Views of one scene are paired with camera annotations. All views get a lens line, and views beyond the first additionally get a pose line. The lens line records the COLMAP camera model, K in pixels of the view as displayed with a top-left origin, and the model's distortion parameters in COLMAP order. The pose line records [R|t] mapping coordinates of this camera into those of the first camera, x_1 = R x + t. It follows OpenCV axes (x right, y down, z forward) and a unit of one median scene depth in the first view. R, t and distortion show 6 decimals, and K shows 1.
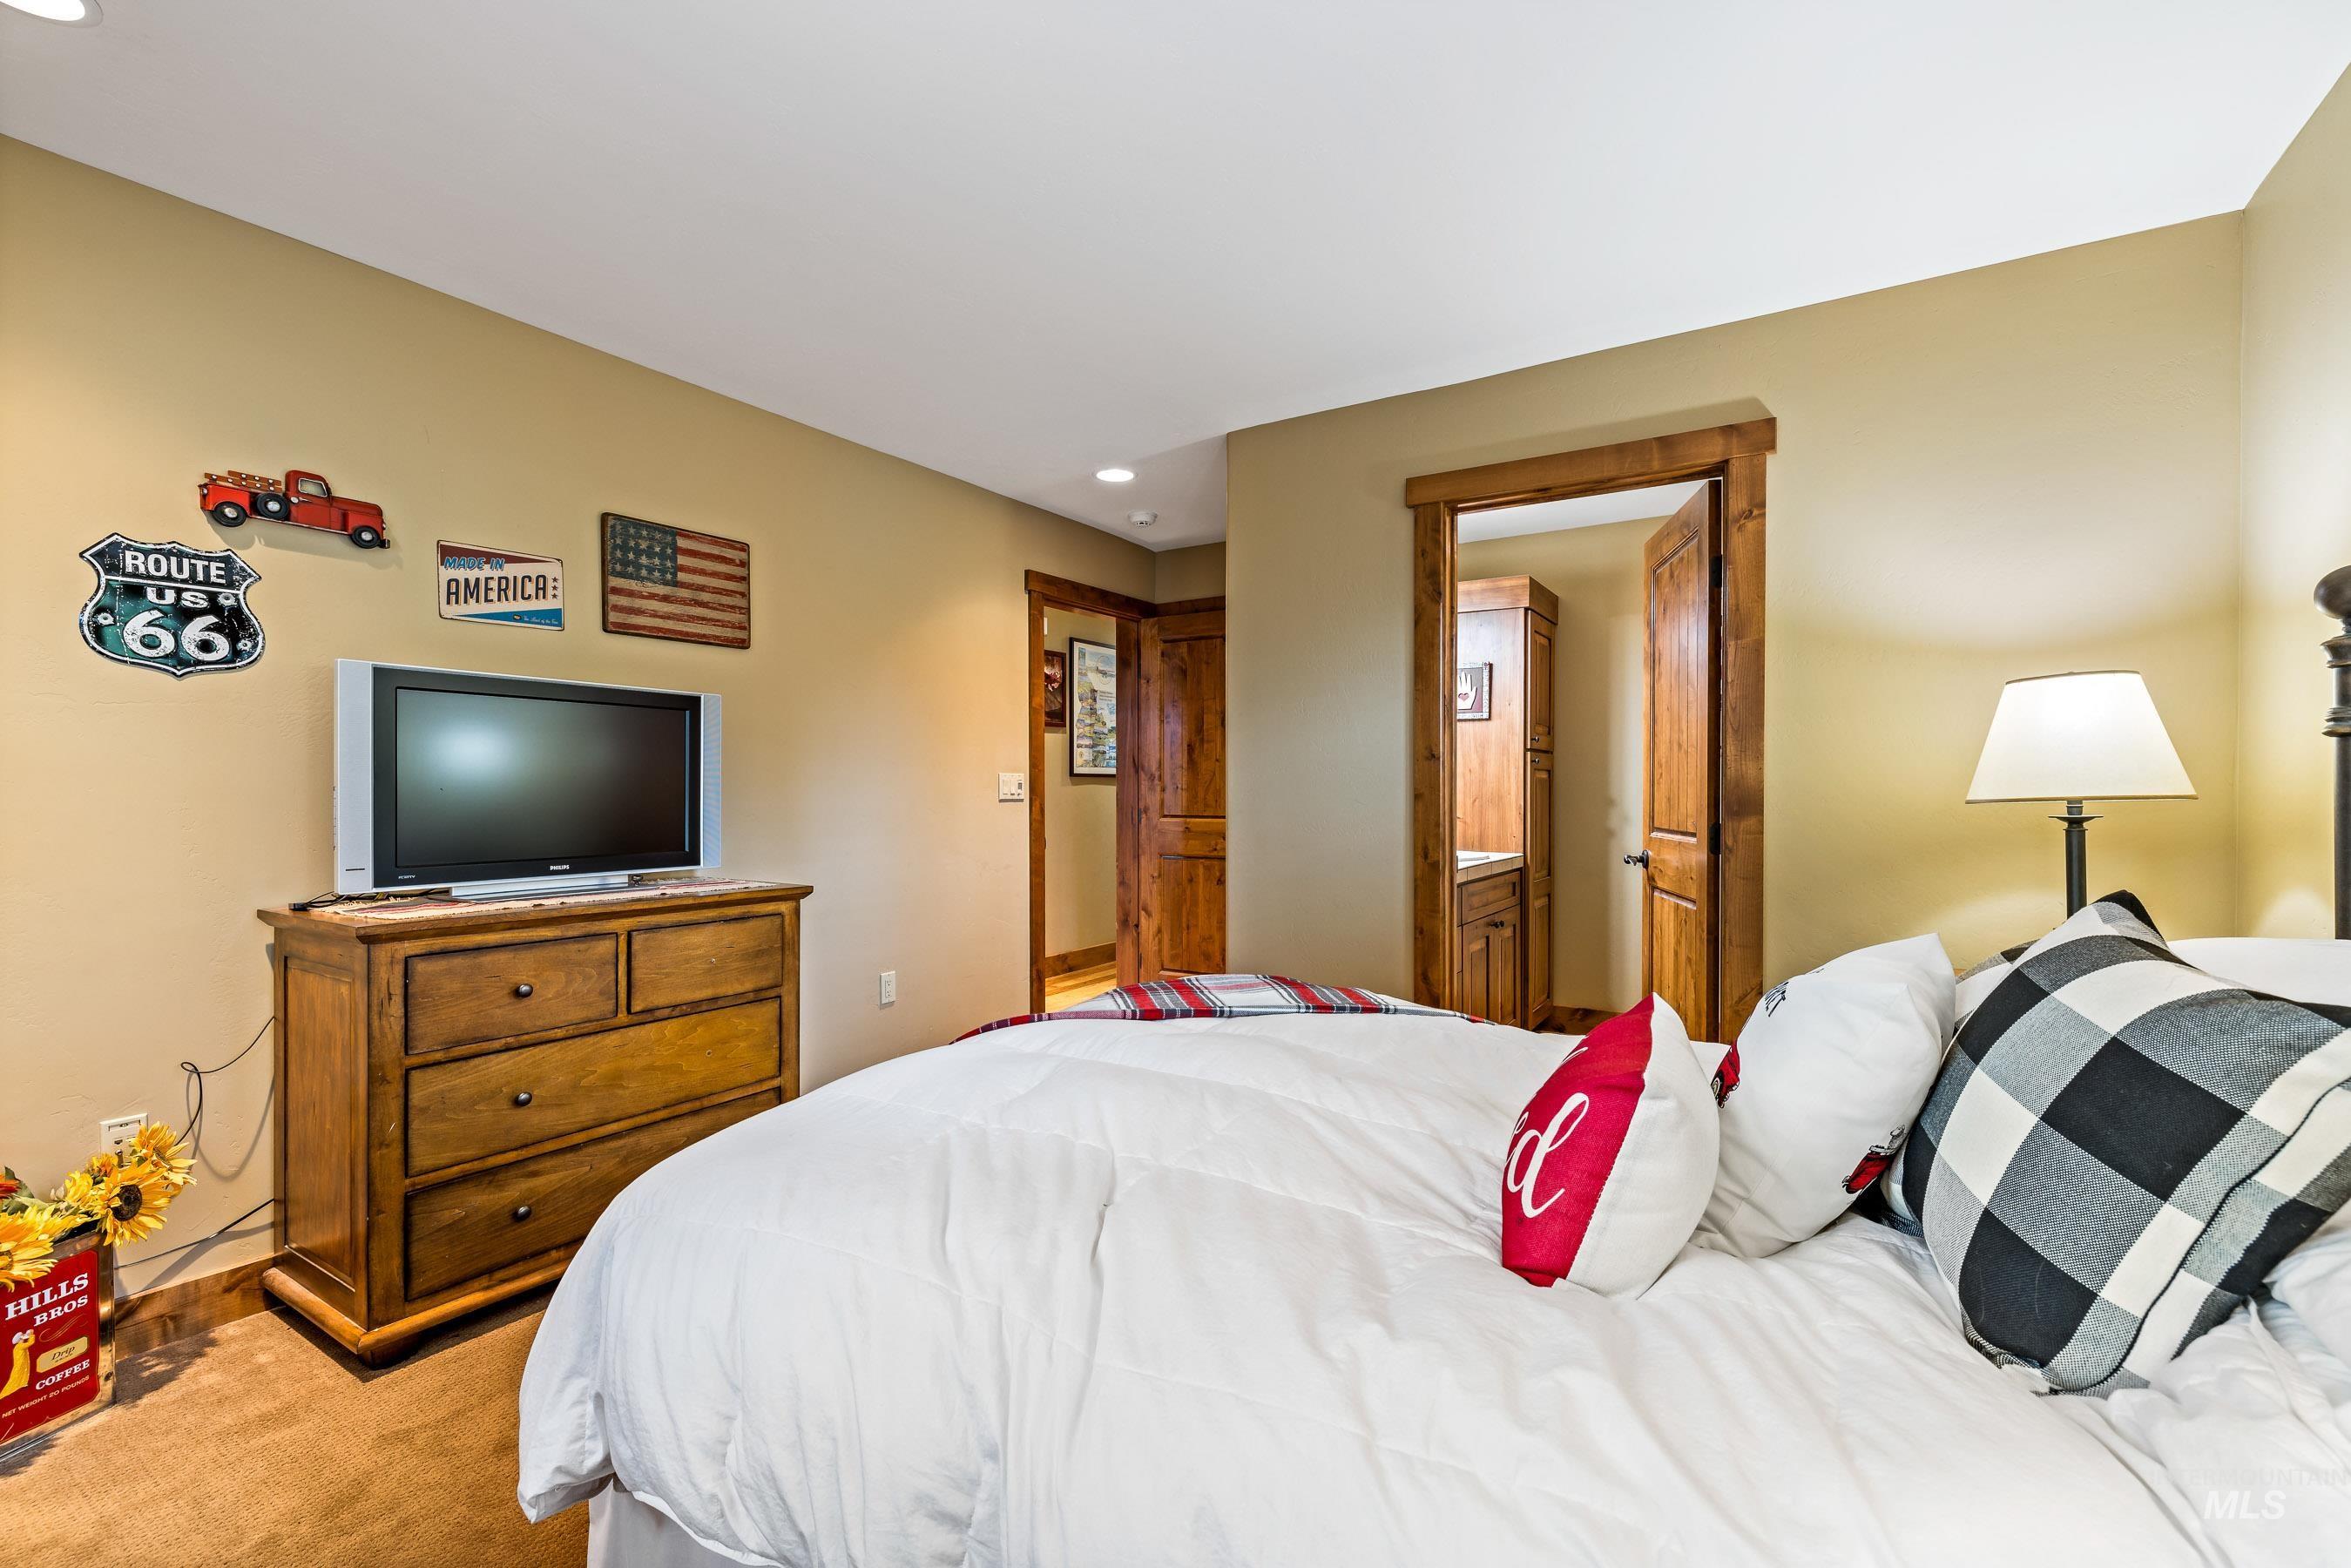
lens RADIAL K [[996.3, 0, 1165.1], [0, 996.3, 782.2], [0, 0, 1]] dist [0.001886, -0.000067]
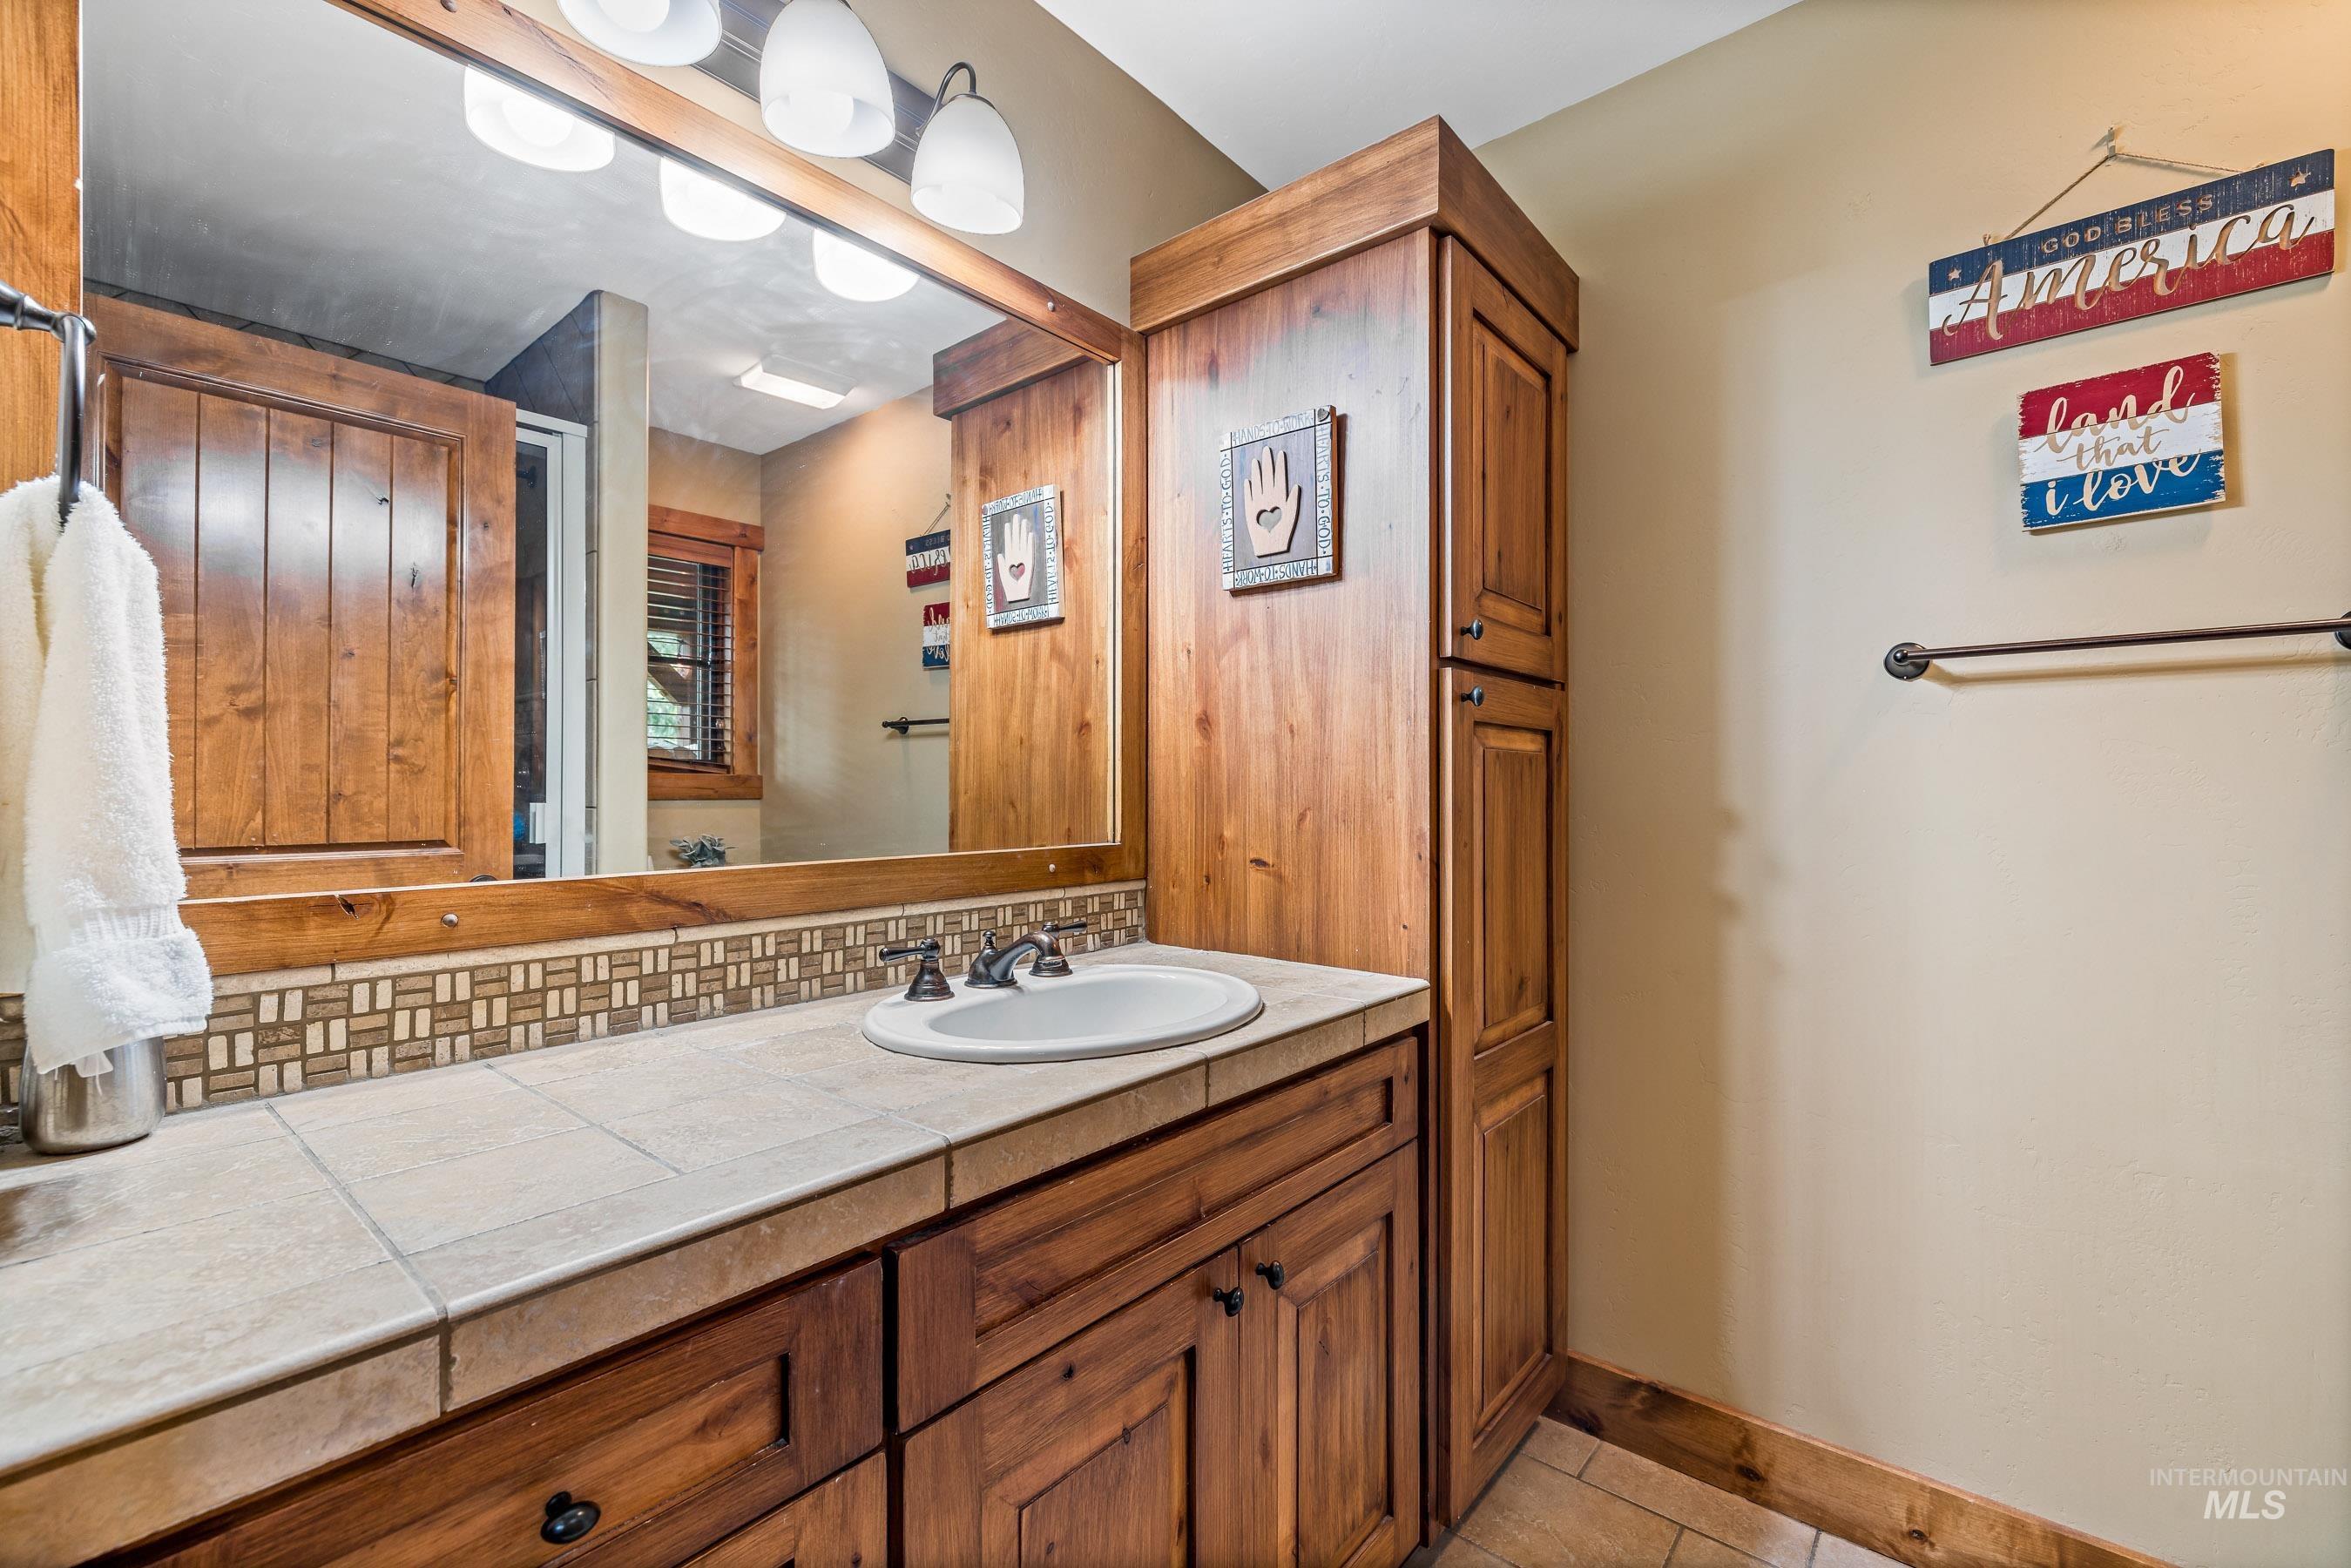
lens RADIAL K [[996.3, 0, 1165.1], [0, 996.3, 782.2], [0, 0, 1]] dist [0.001886, -0.000067]
pose [[0.992292, -0.004700, -0.123835, 0.309076], [0.004840, 0.999988, 0.000827, 0.005897], [0.123829, -0.001420, 0.992303, 0.657912]]
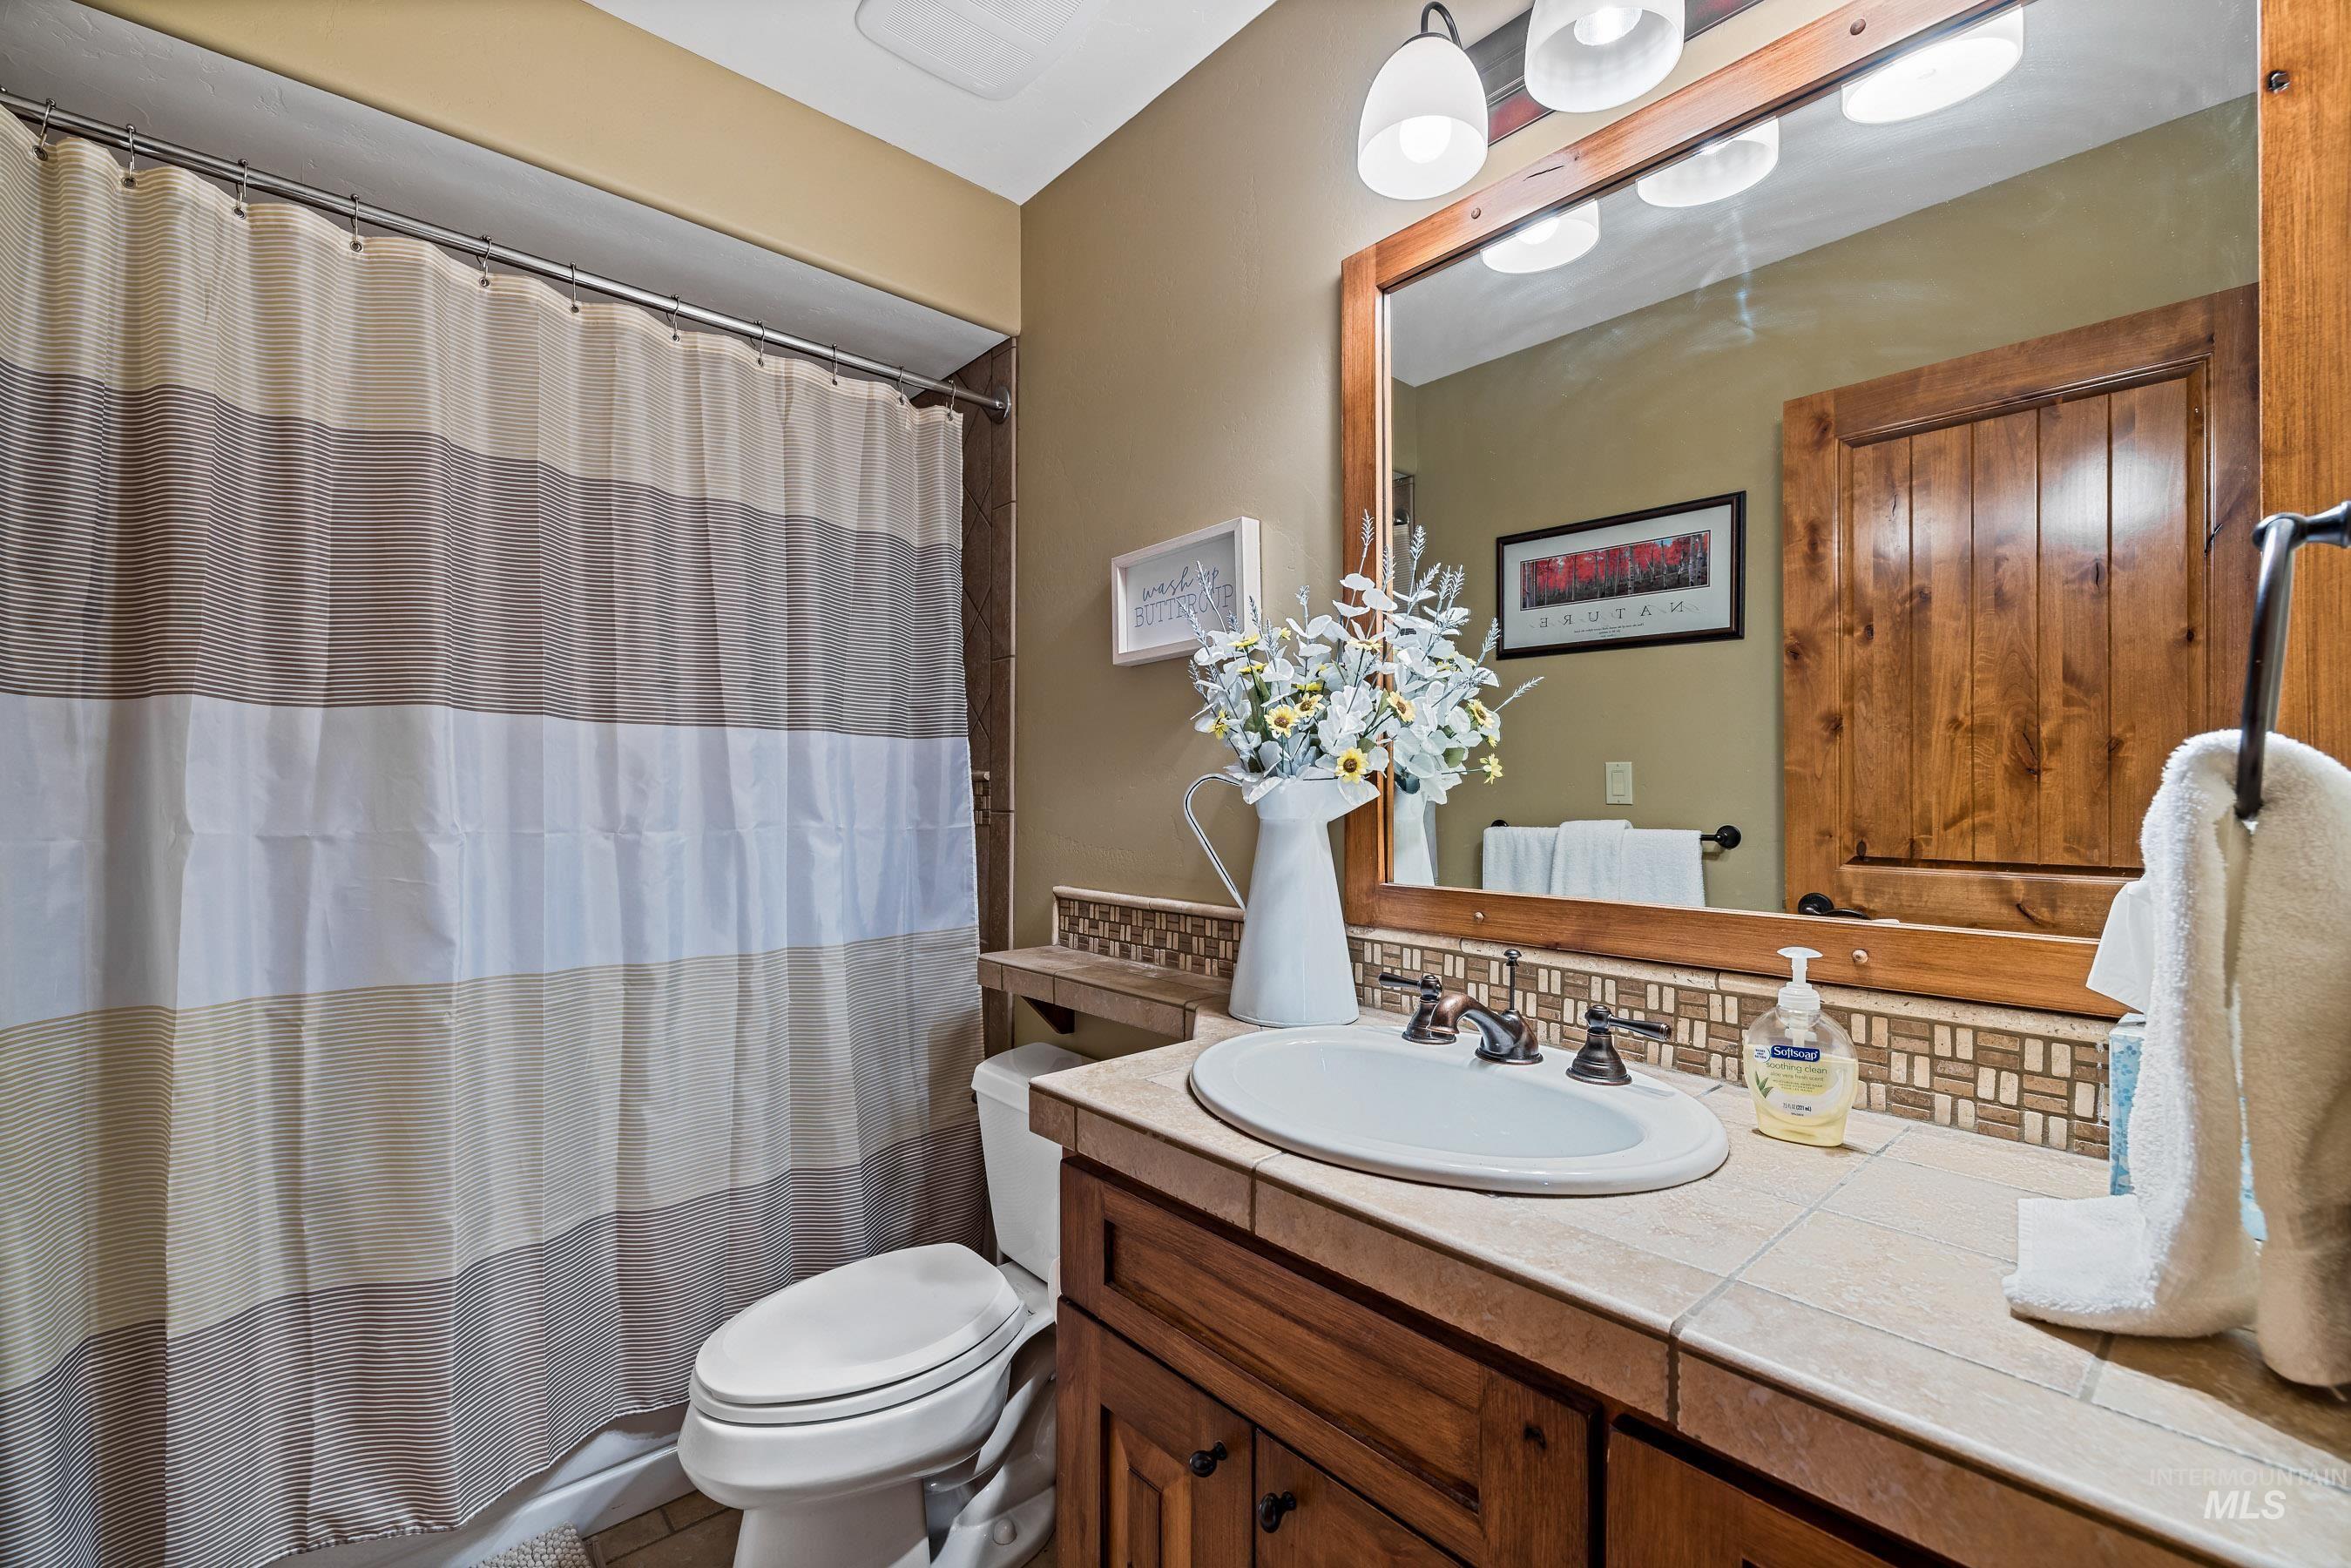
lens RADIAL K [[979.4, 0, 1177.9], [0, 979.4, 815.8], [0, 0, 1]] dist [0.000609, 0.000048]
pose [[-0.262628, -0.011665, -0.964827, 0.456334], [-0.020943, 0.999760, -0.006387, 0.011988], [0.964670, 0.018529, -0.262809, 0.922017]]
